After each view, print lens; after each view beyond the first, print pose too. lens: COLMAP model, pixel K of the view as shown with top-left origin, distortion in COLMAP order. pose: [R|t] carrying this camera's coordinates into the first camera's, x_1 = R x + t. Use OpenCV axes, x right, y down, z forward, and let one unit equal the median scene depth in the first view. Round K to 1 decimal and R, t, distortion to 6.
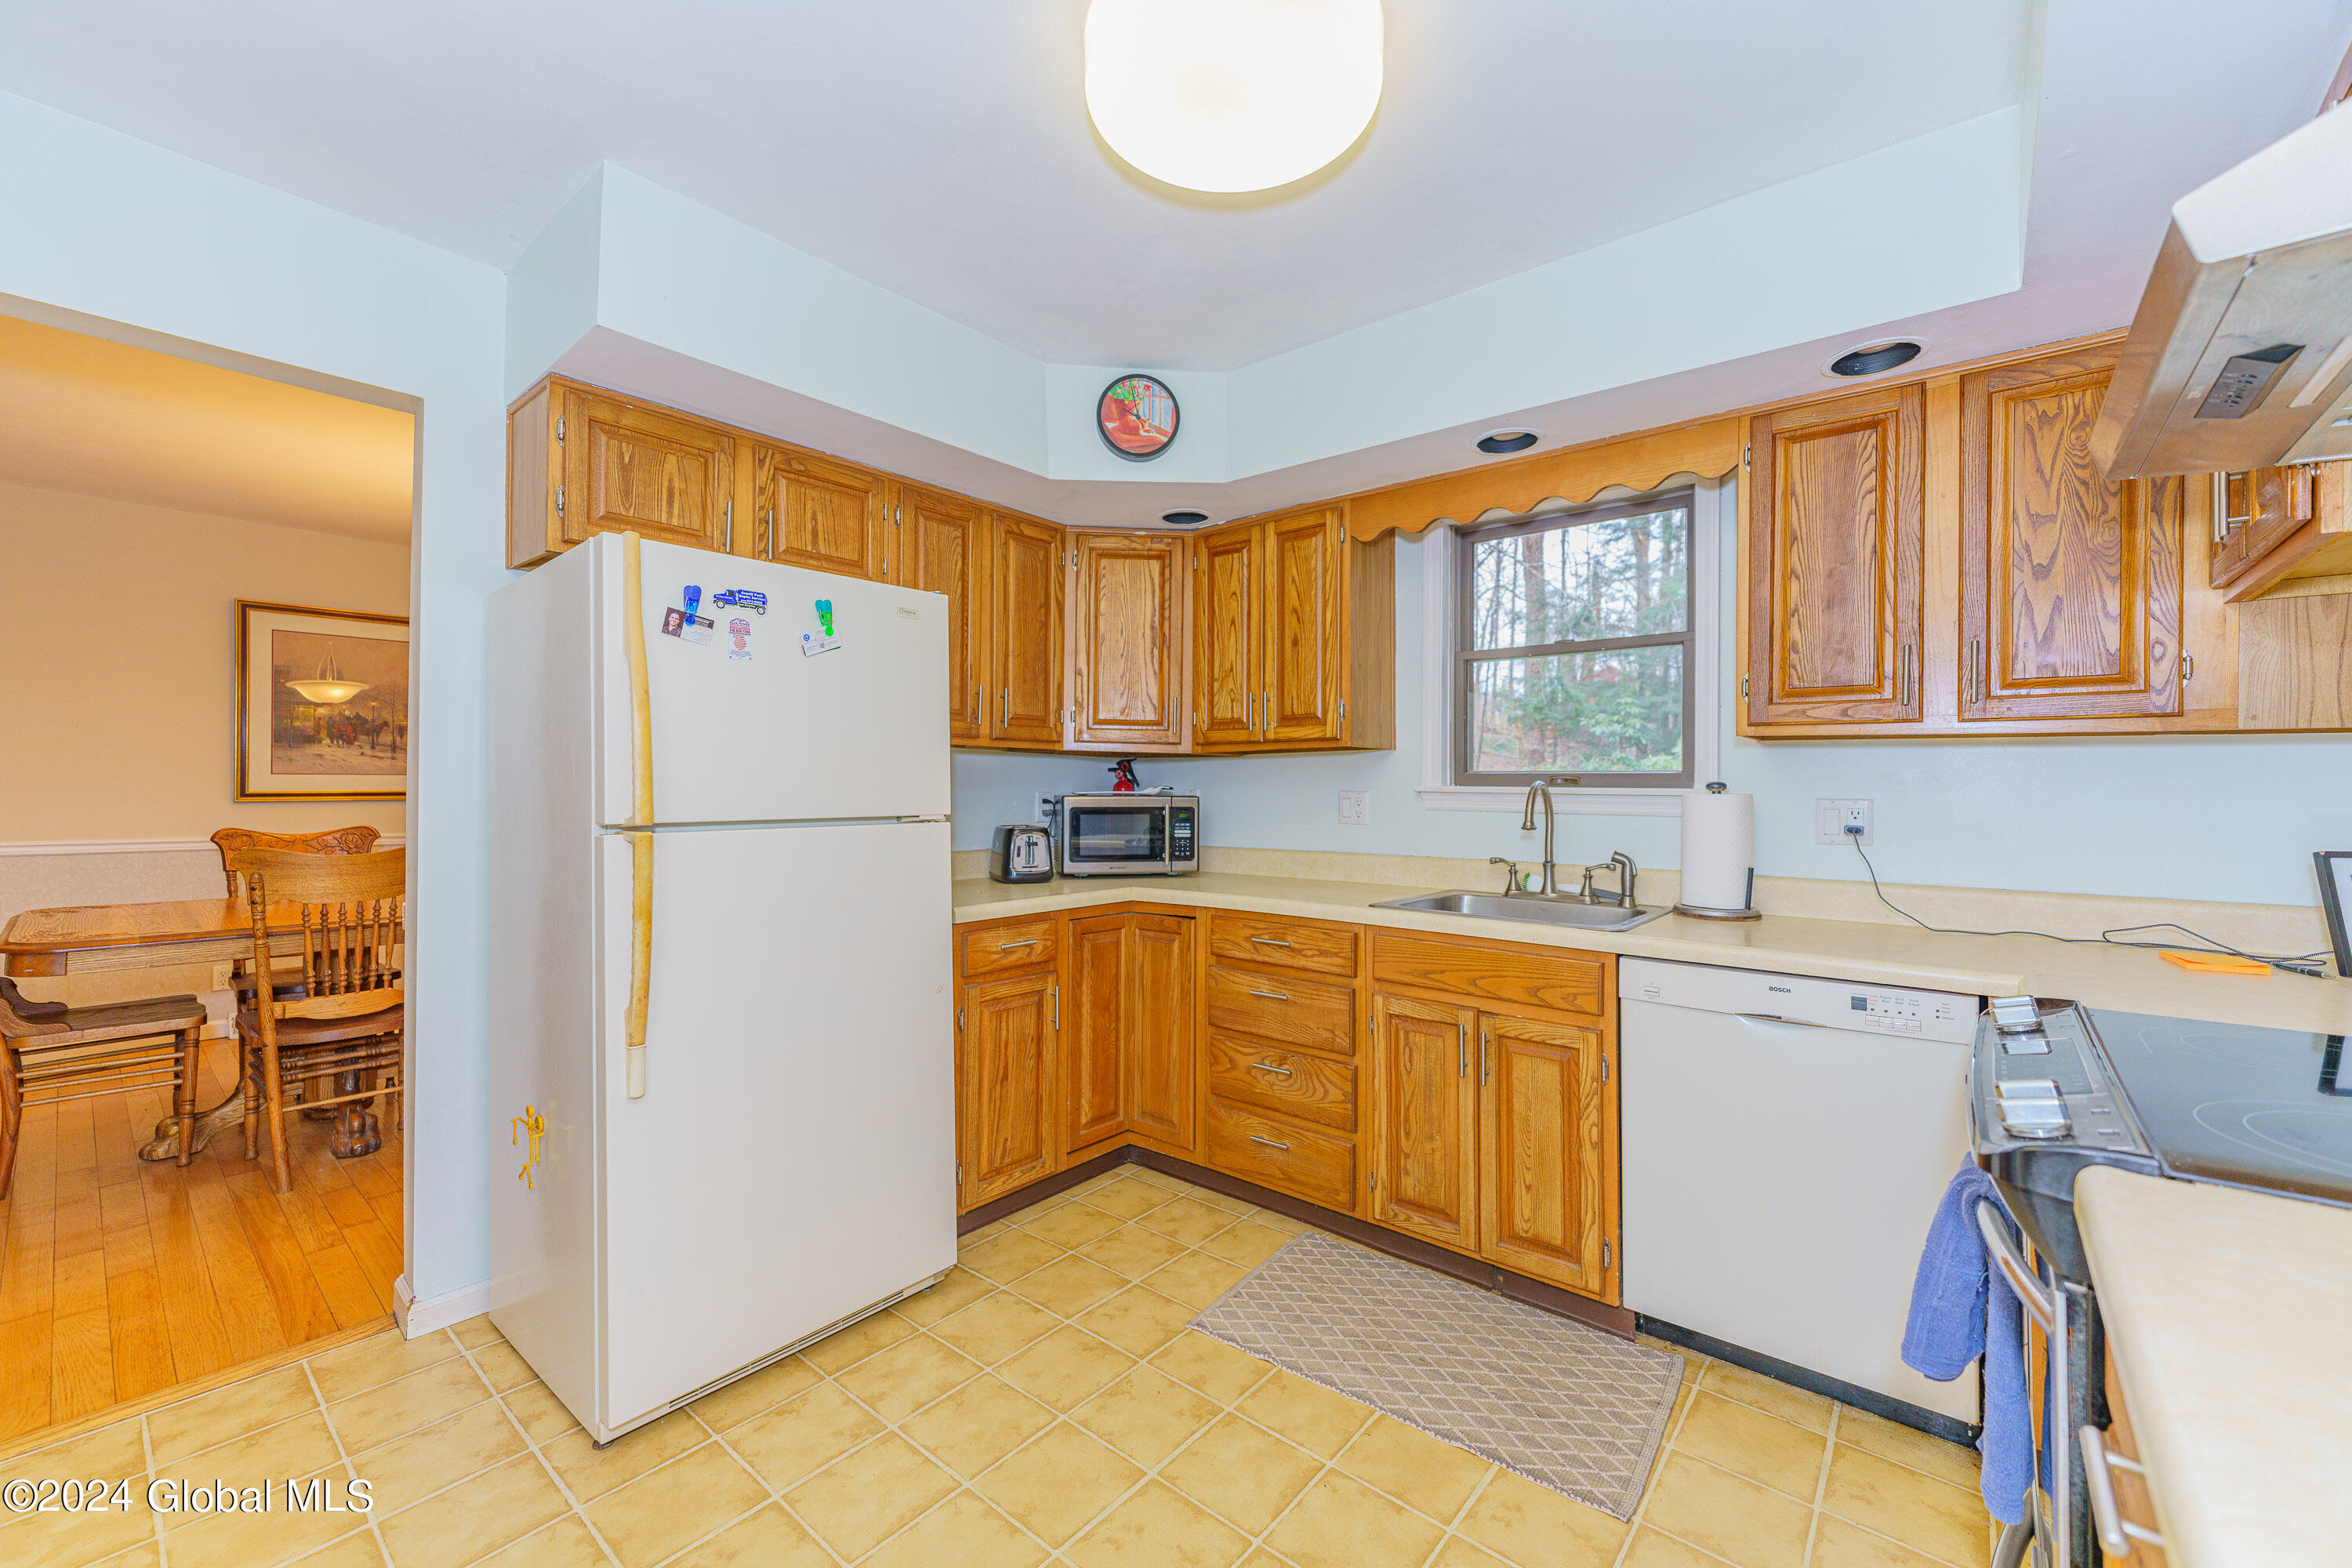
lens RADIAL K [[935.5, 0, 1174.1], [0, 935.5, 778.2], [0, 0, 1]] dist [0.000798, 0.000280]
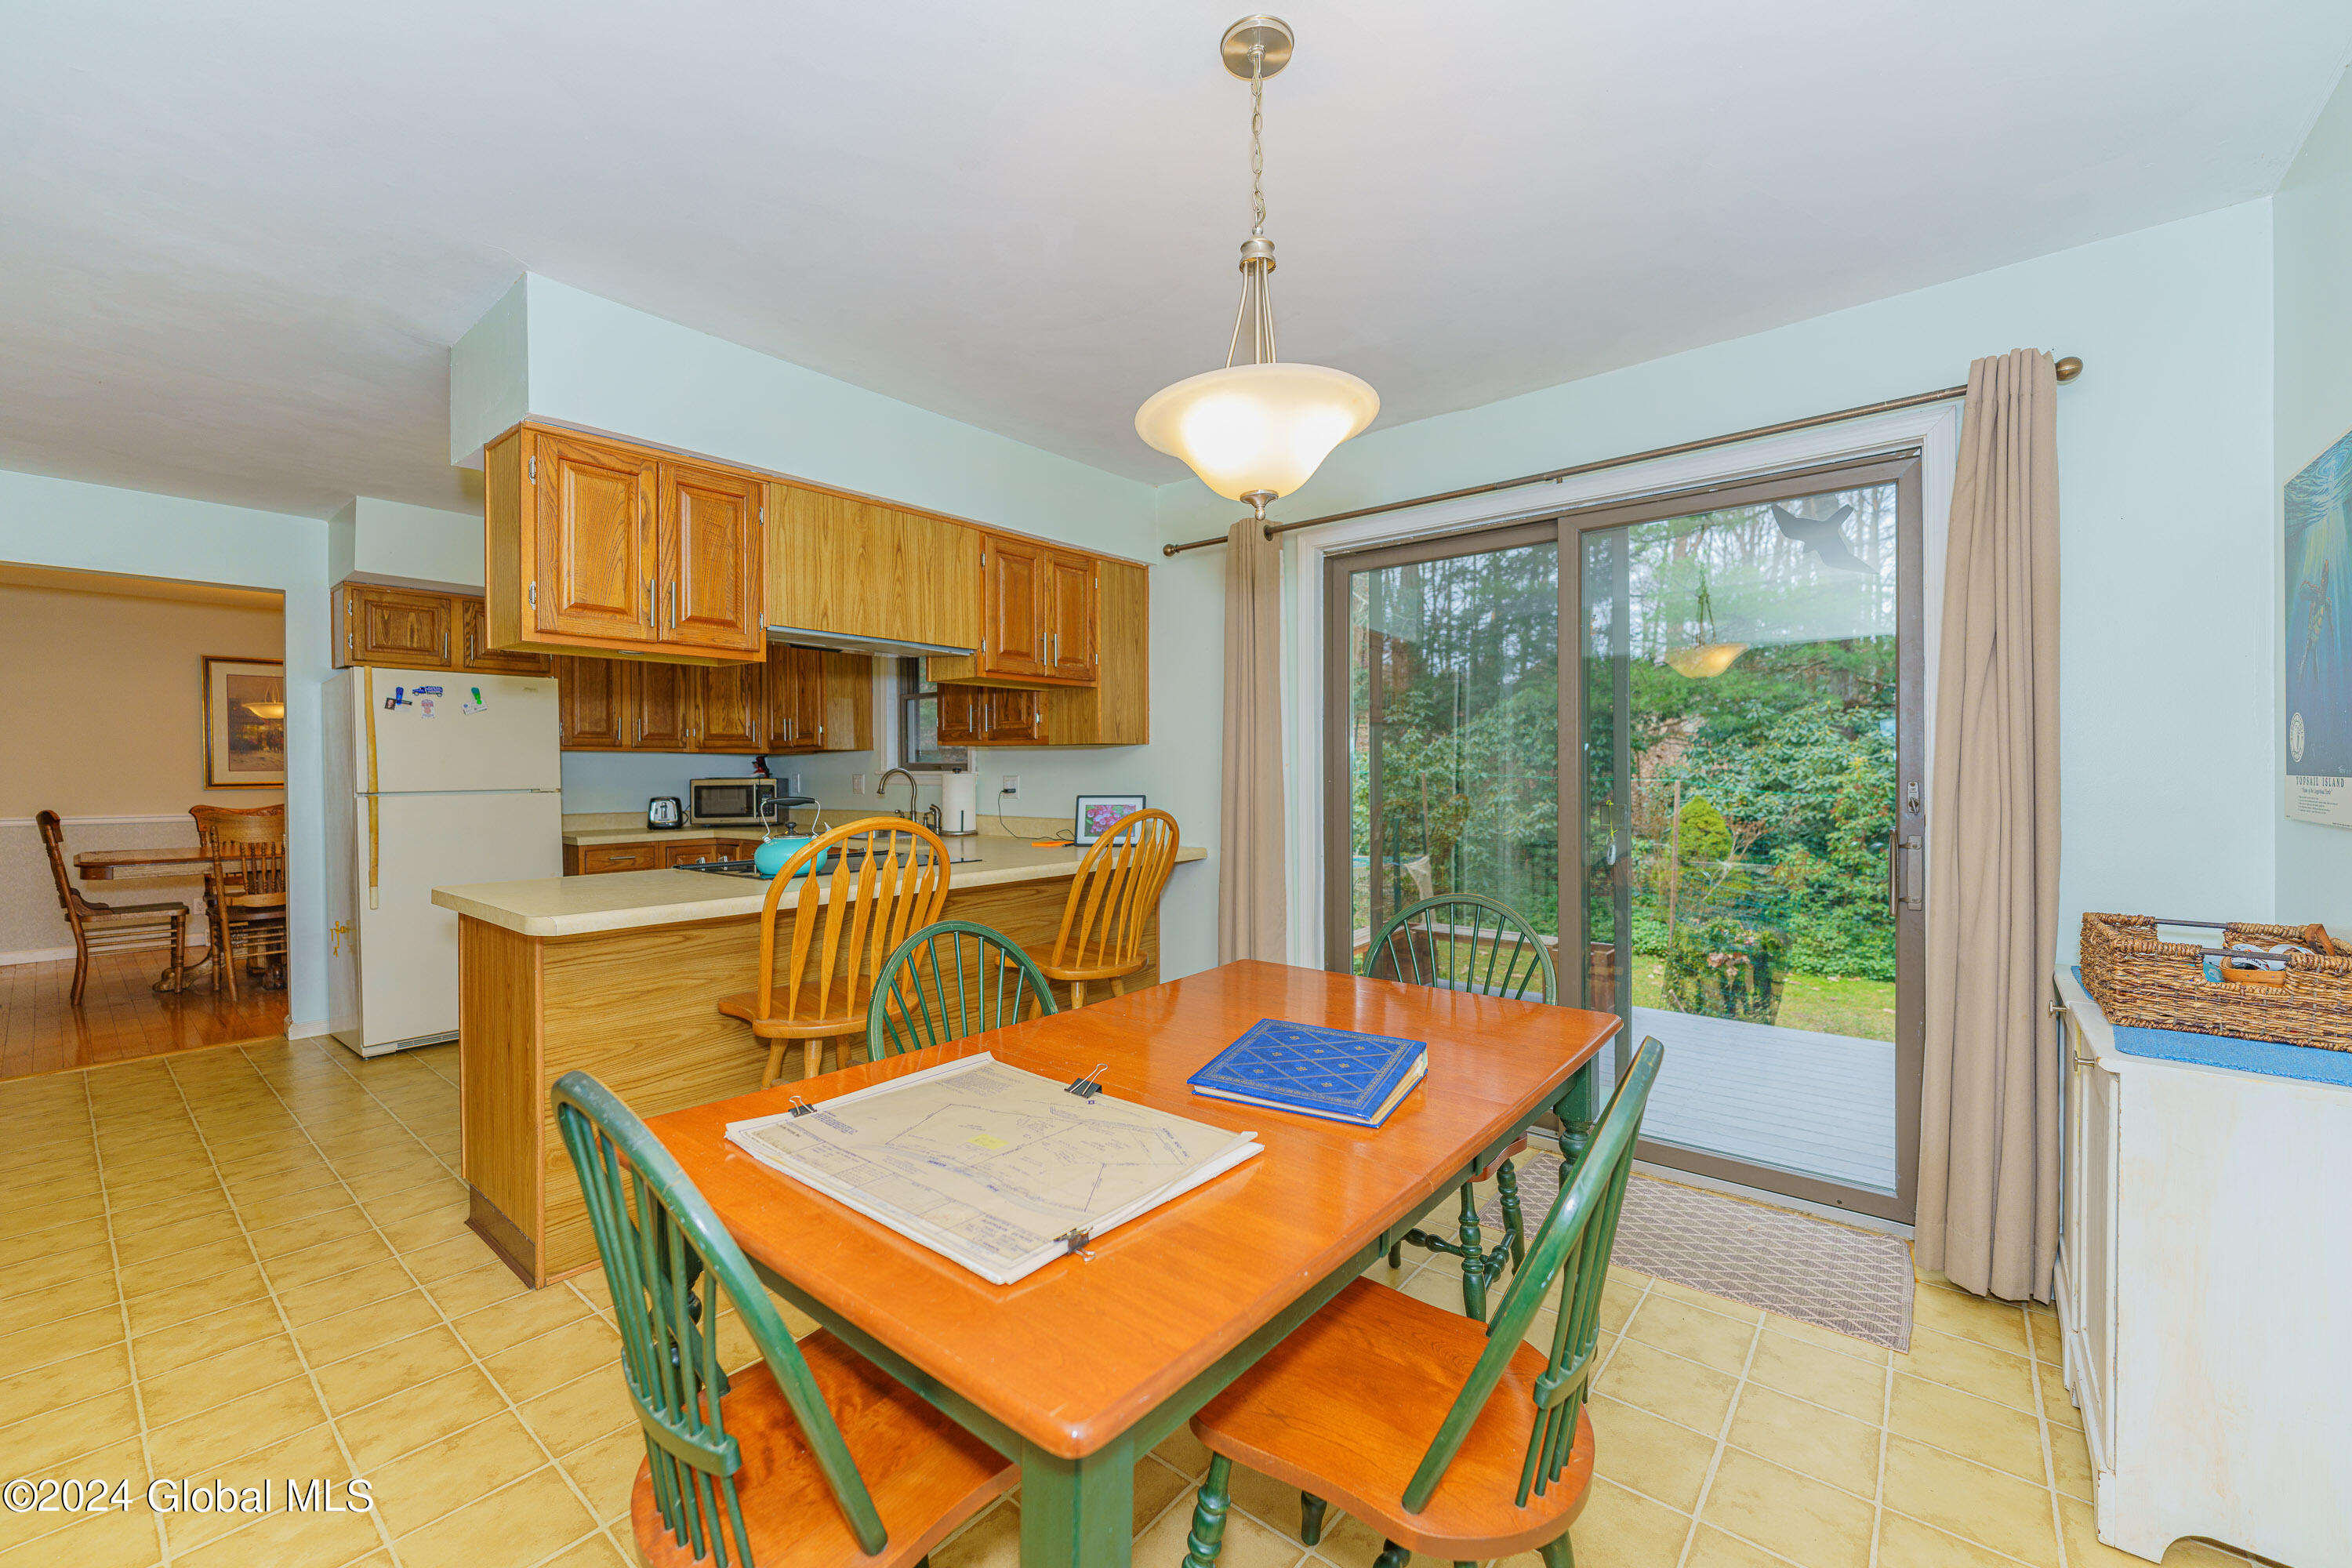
lens RADIAL K [[921.9, 0, 1173.6], [0, 921.9, 778.0], [0, 0, 1]] dist [0.001159, 0.000174]
pose [[0.999779, -0.013100, 0.016449, 0.991267], [0.012798, 0.999749, 0.018366, -0.001924], [-0.016686, -0.018152, 0.999696, -0.953115]]
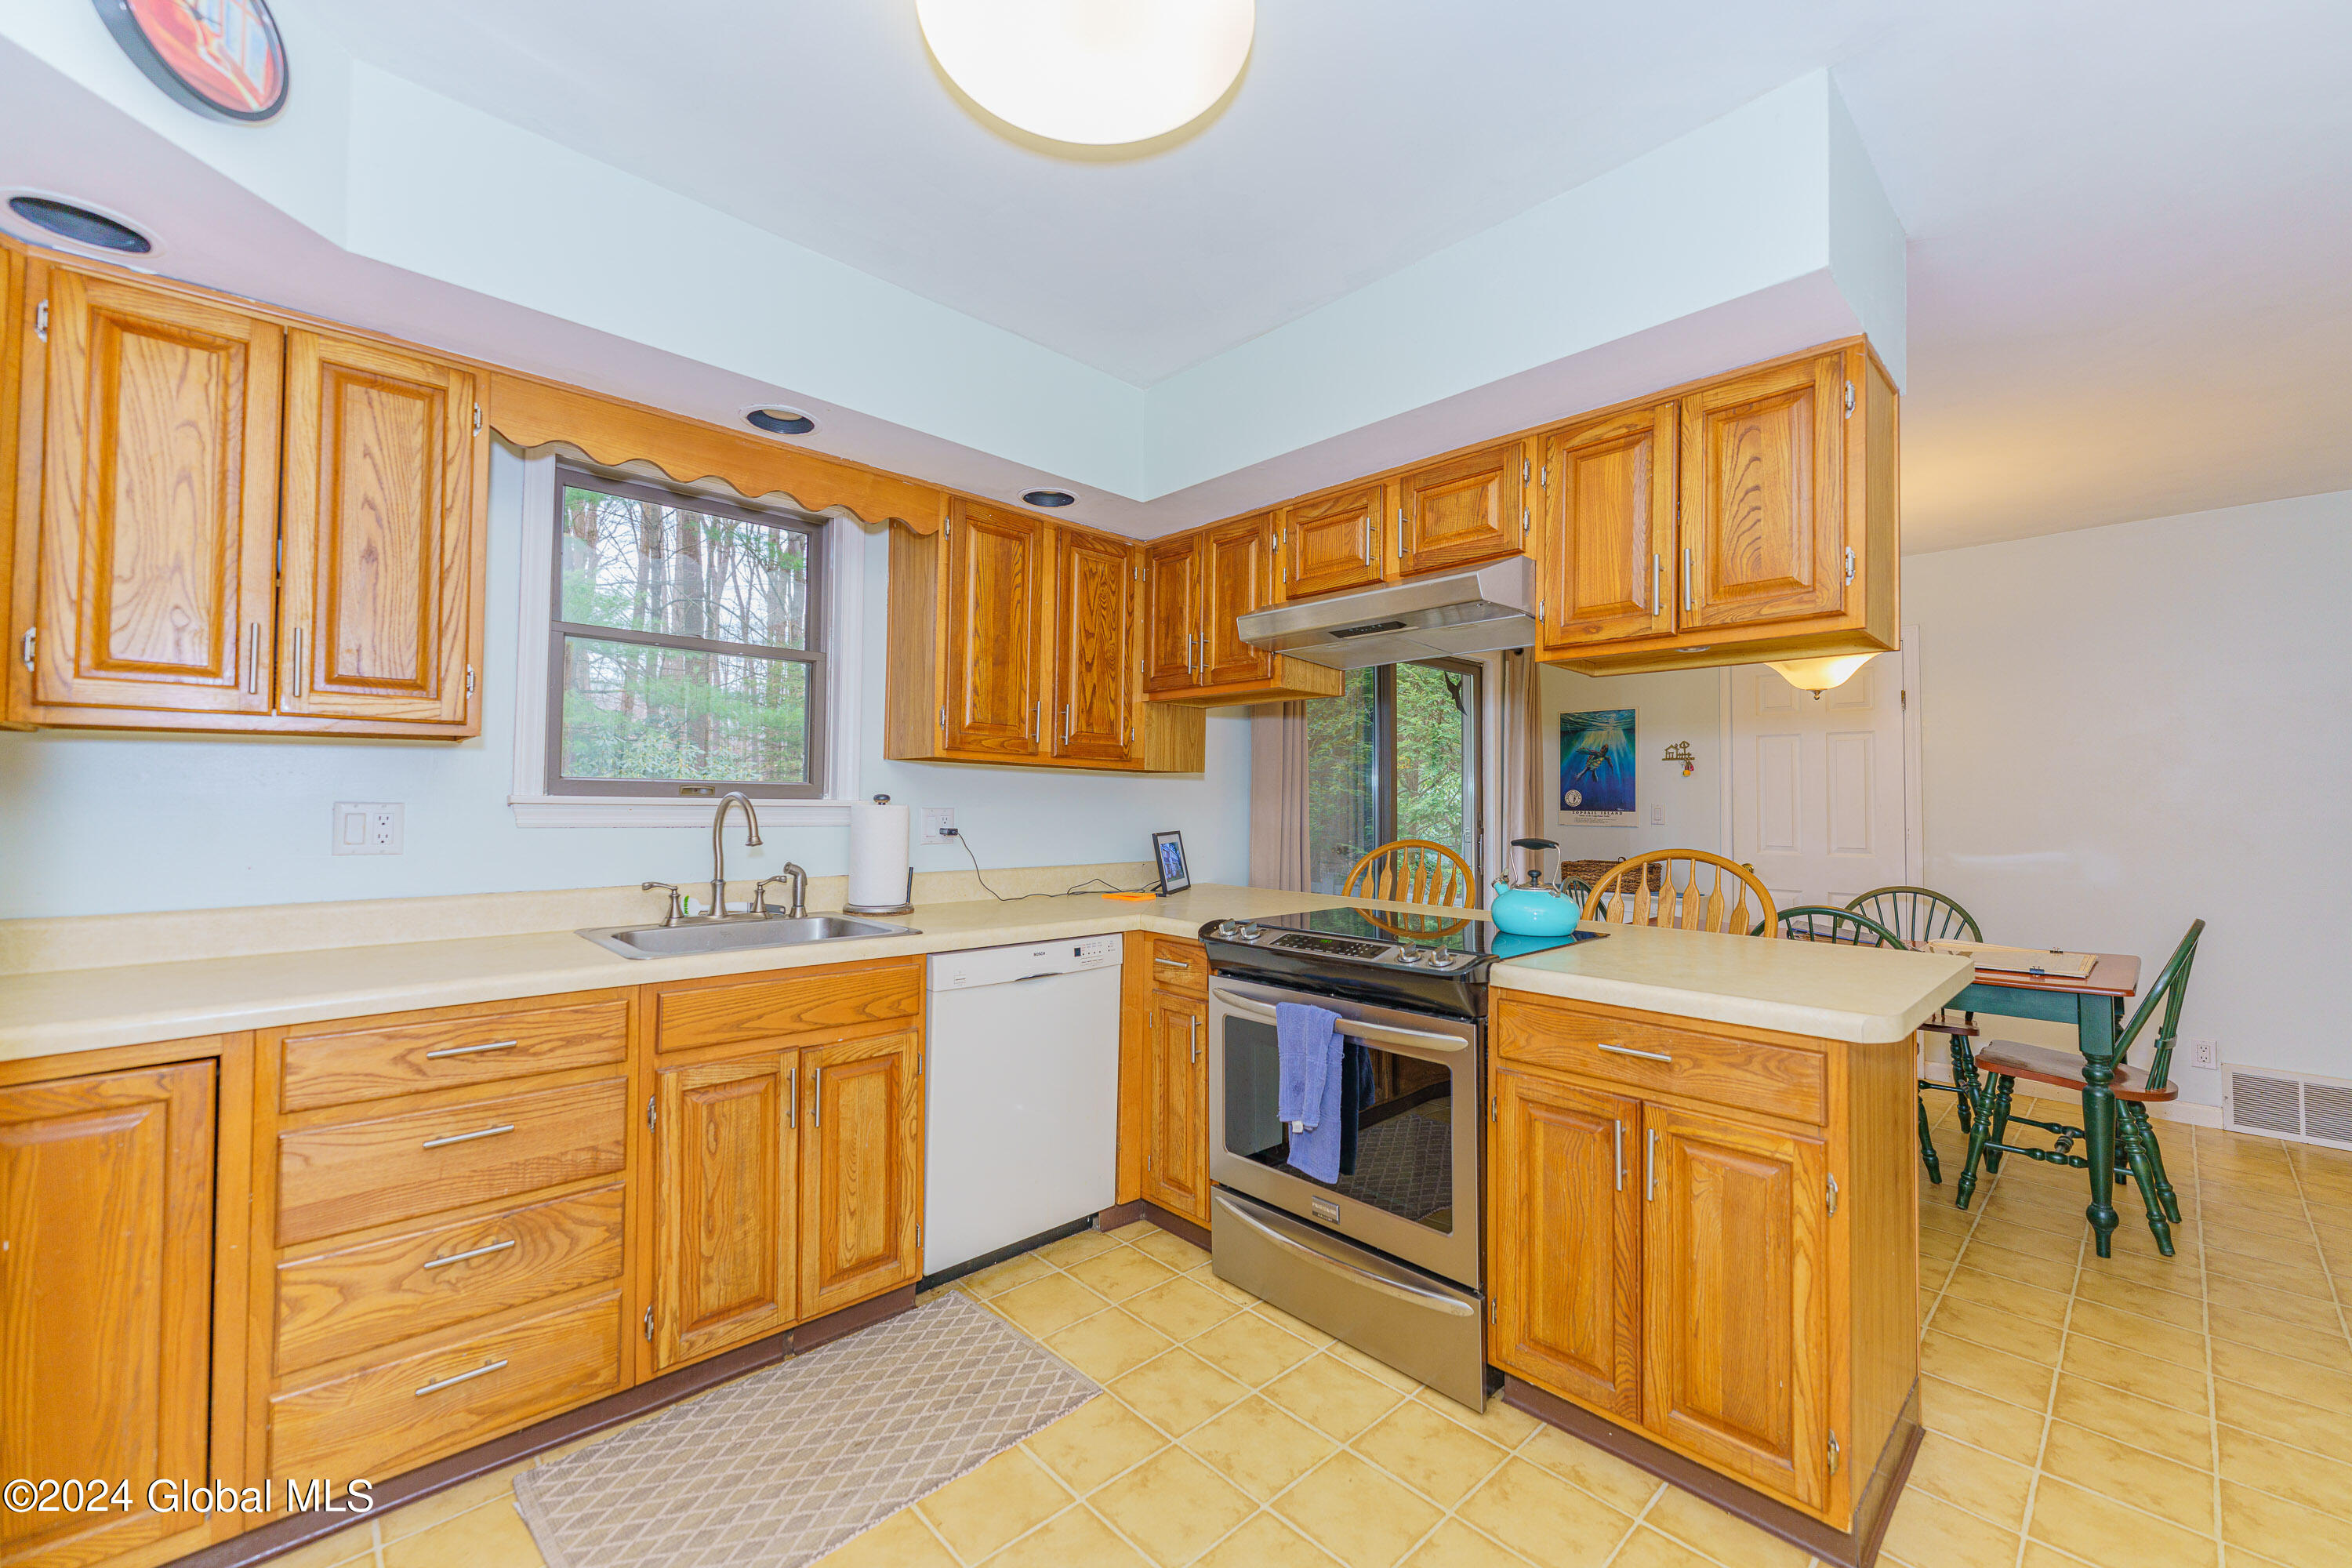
lens RADIAL K [[935.5, 0, 1174.1], [0, 935.5, 778.2], [0, 0, 1]] dist [0.000798, 0.000280]
pose [[0.120073, 0.018864, 0.992586, -0.510560], [-0.017708, 0.999701, -0.016857, -0.002811], [-0.992607, -0.015552, 0.120371, 0.517001]]
